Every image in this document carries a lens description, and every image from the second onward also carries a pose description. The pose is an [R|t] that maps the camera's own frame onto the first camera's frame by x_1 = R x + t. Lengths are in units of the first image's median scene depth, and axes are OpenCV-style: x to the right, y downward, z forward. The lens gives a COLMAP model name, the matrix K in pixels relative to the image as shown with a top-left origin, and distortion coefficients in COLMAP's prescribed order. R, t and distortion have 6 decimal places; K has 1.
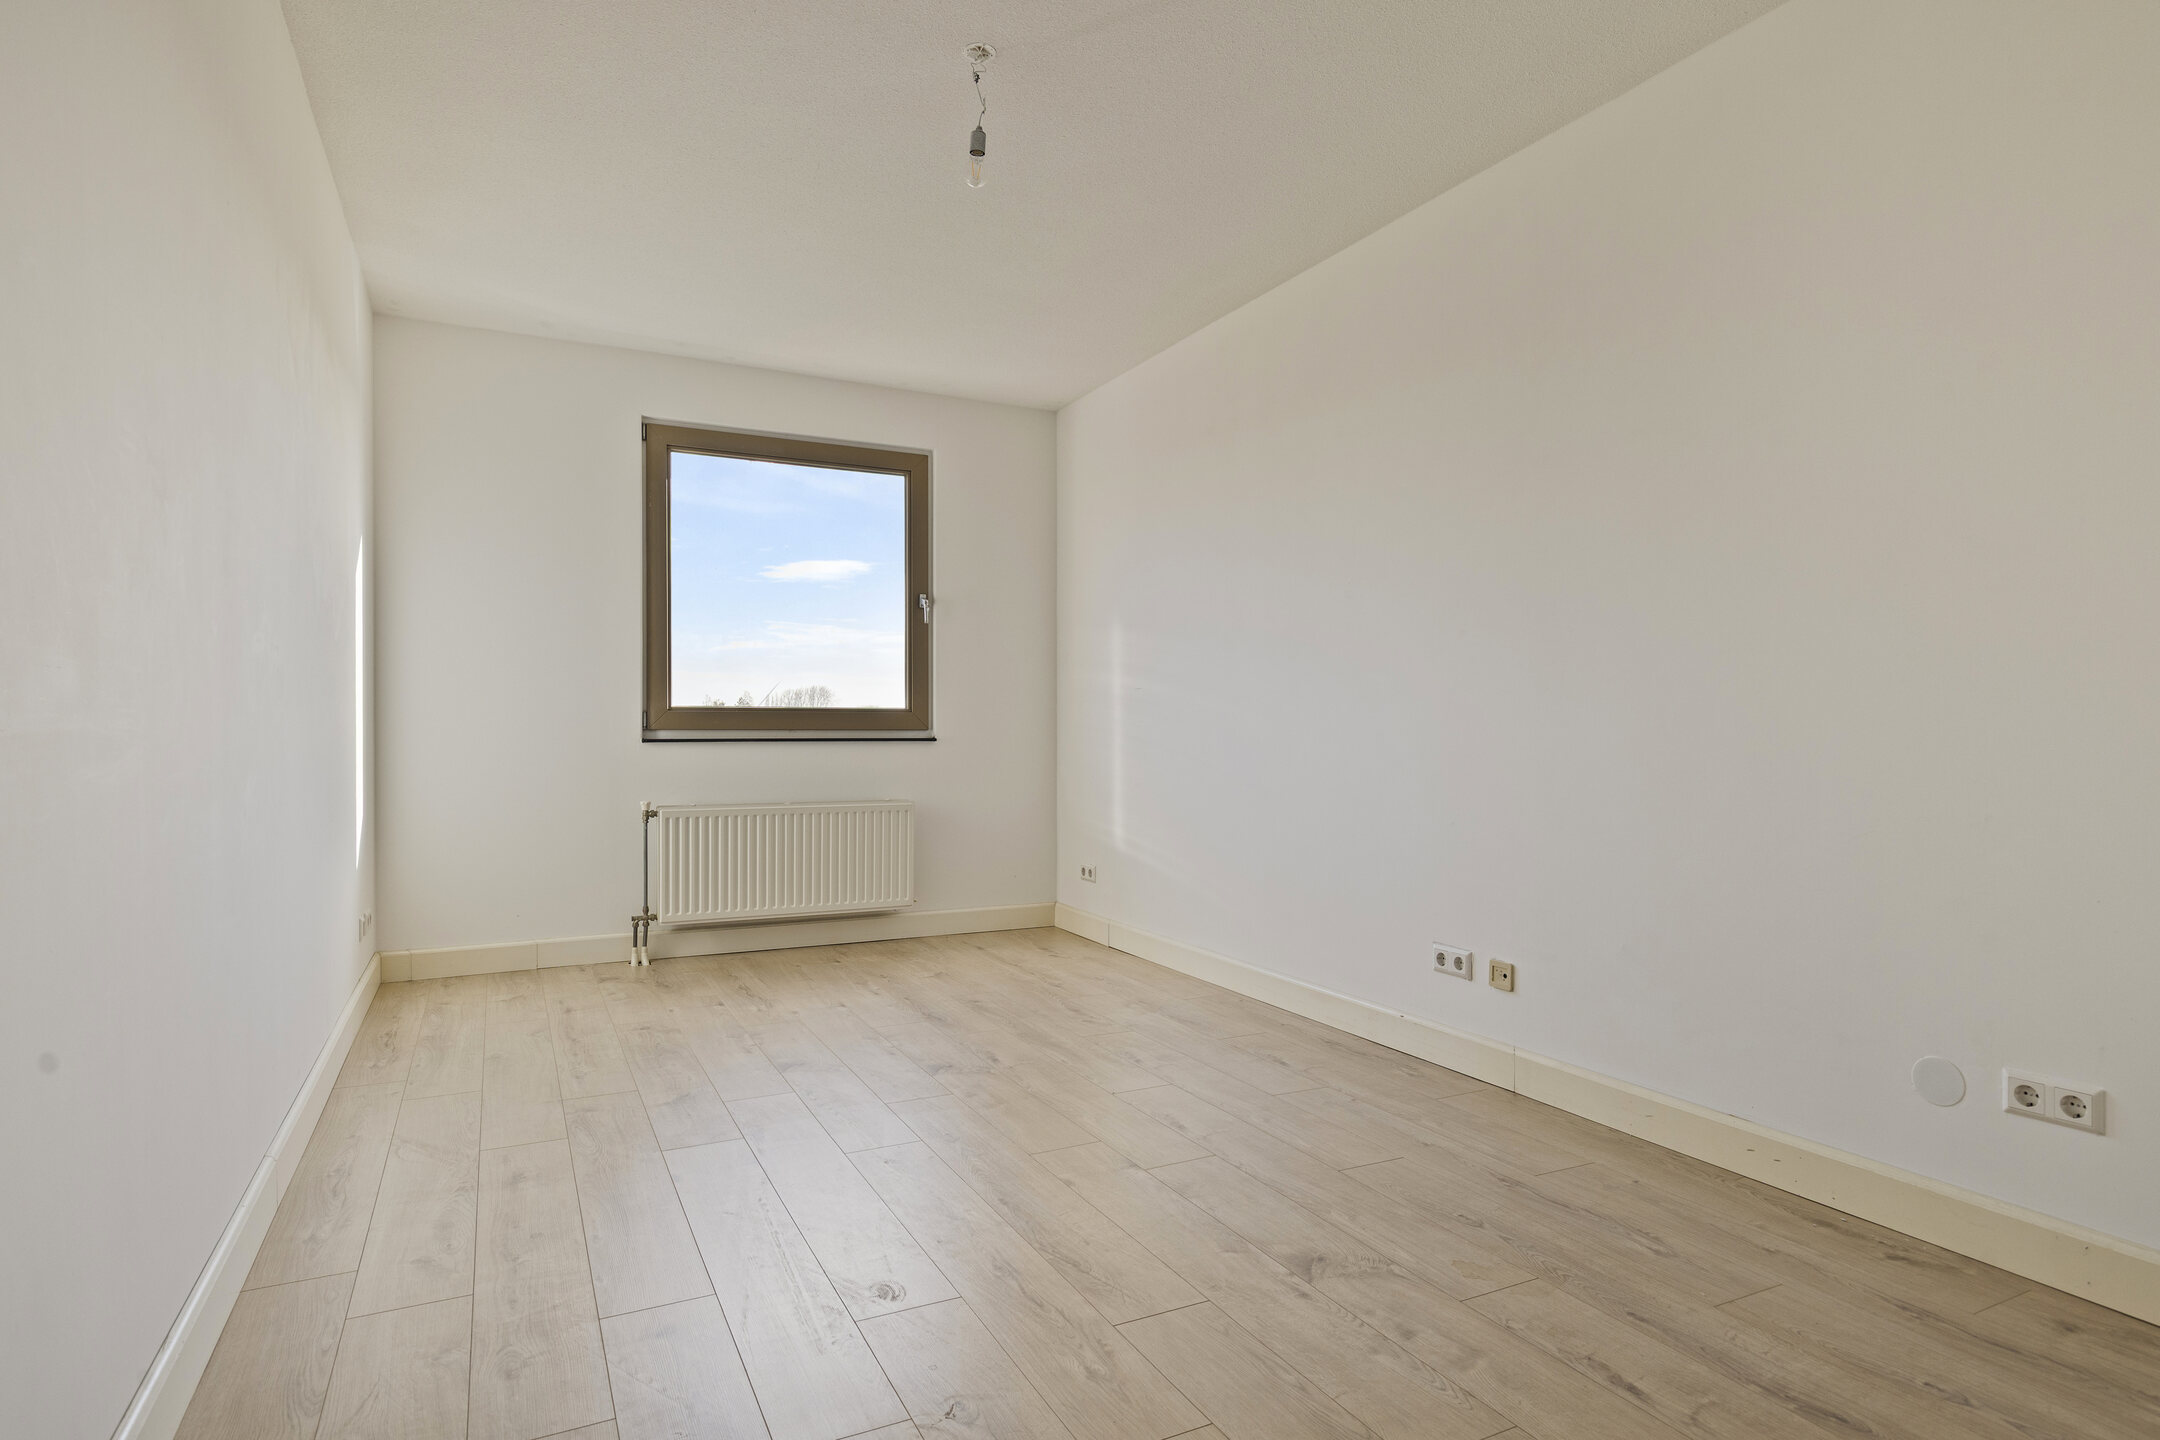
lens RADIAL K [[1164.1, 0, 1092.0], [0, 1164.1, 719.3], [0, 0, 1]] dist [0.000082, -0.000590]
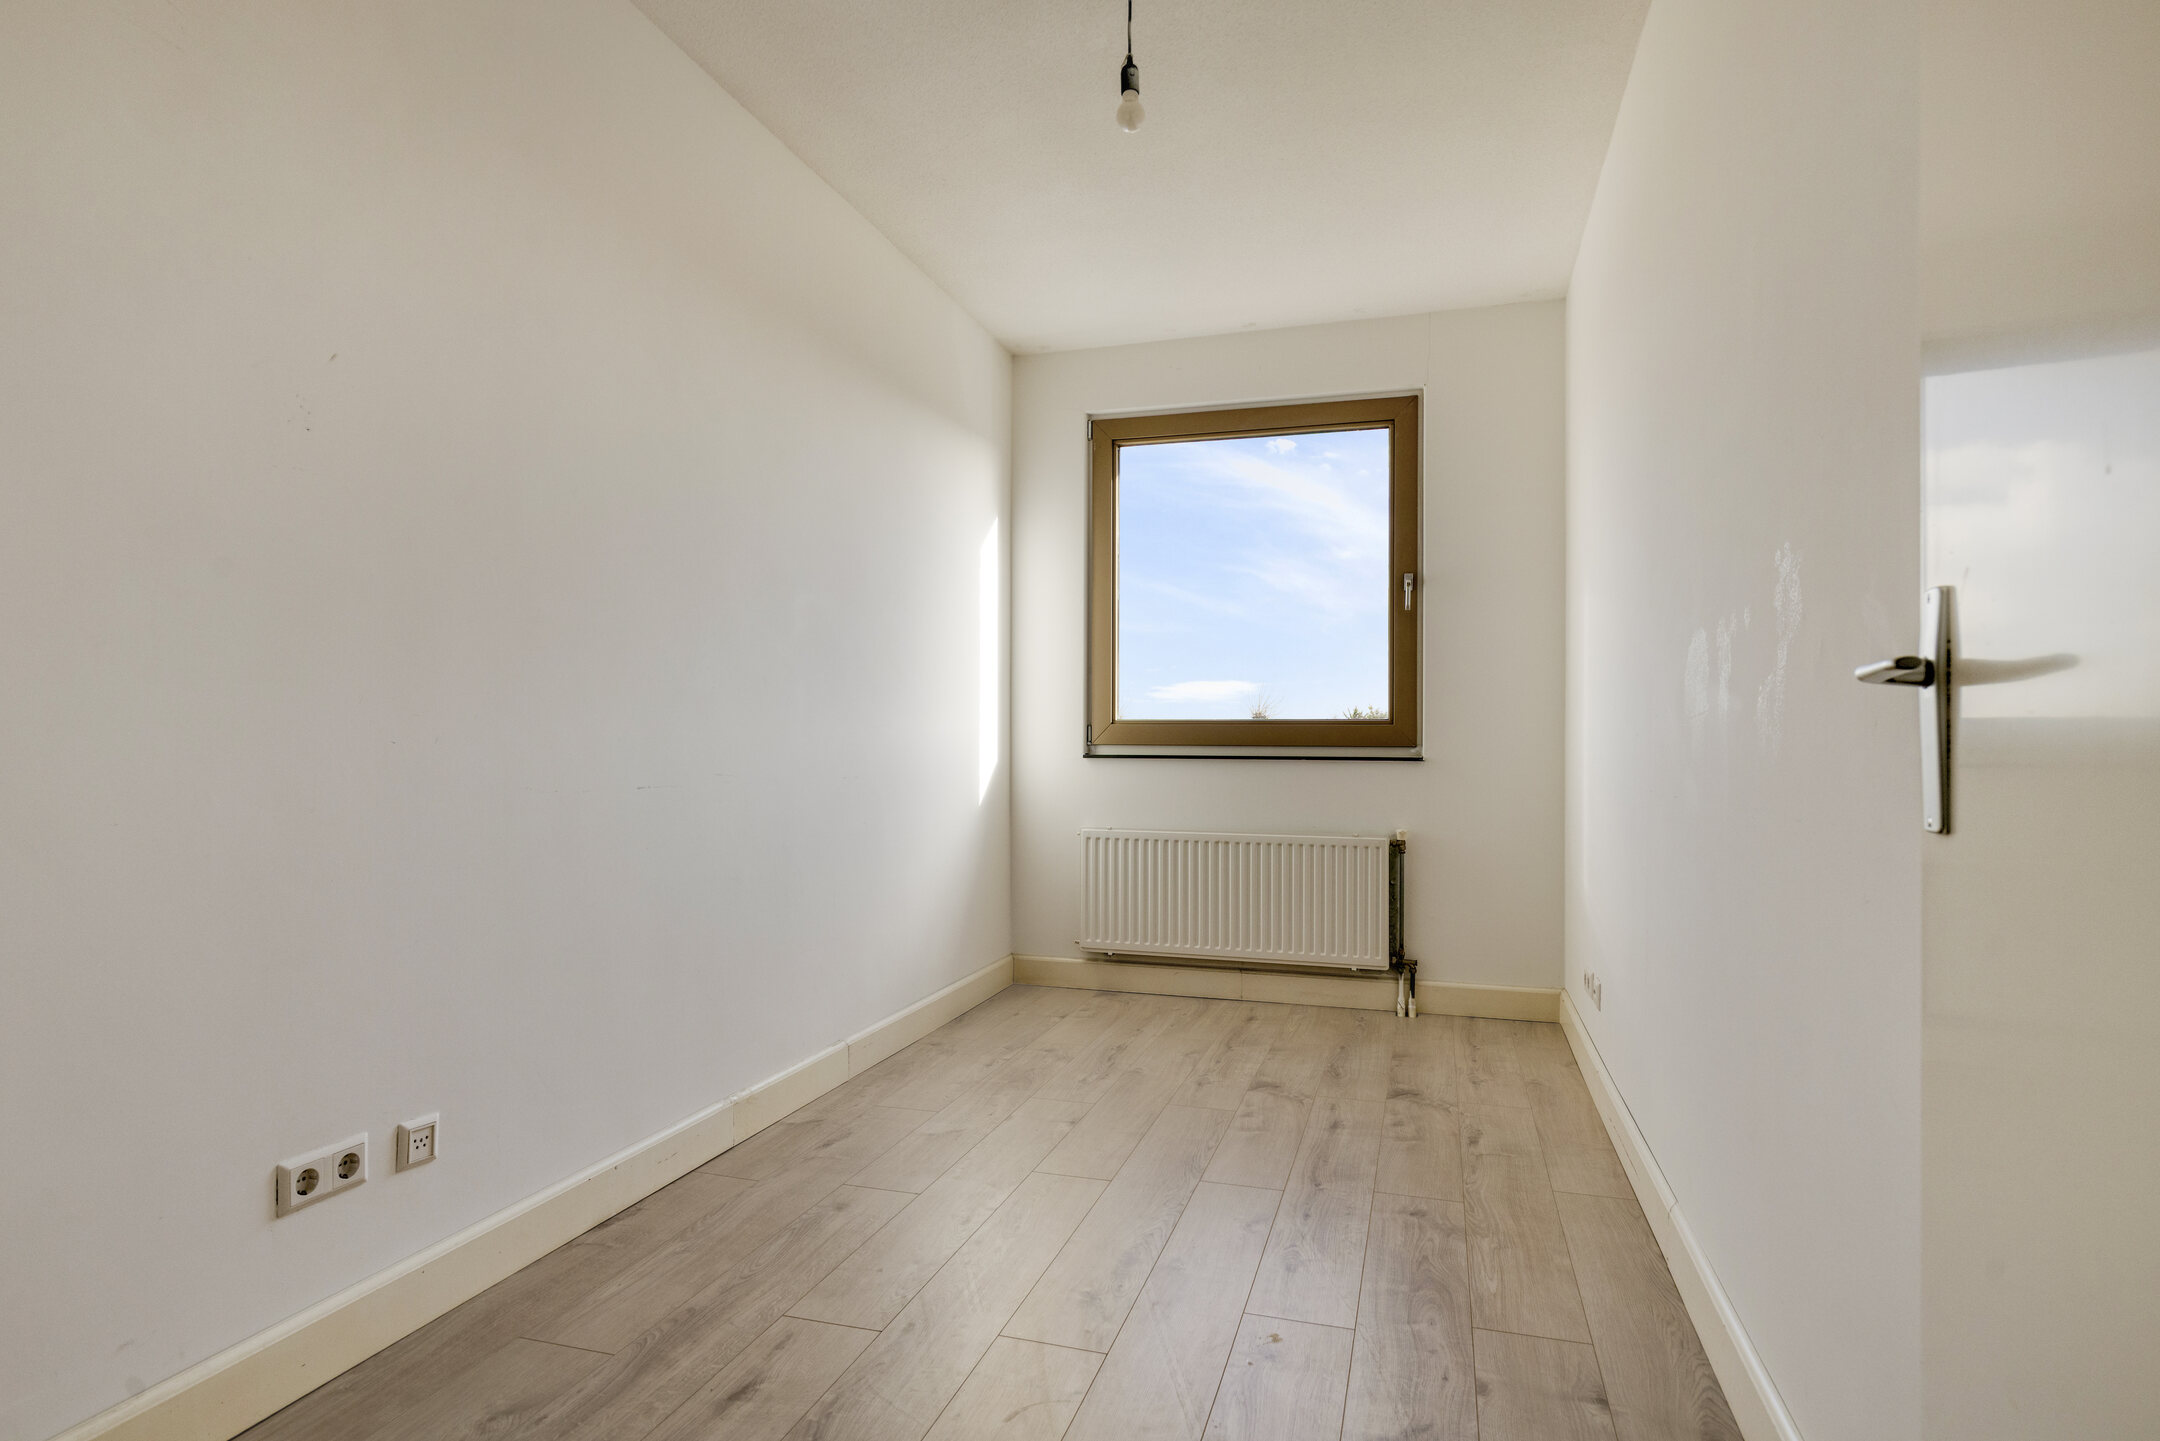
lens RADIAL K [[1125.5, 0, 1084.9], [0, 1125.5, 727.4], [0, 0, 1]] dist [0.004821, -0.000237]
pose [[0.715798, -0.004930, -0.698290, 0.228944], [-0.004375, 0.999924, -0.011544, 0.005519], [0.698294, 0.011318, 0.715722, 0.310196]]
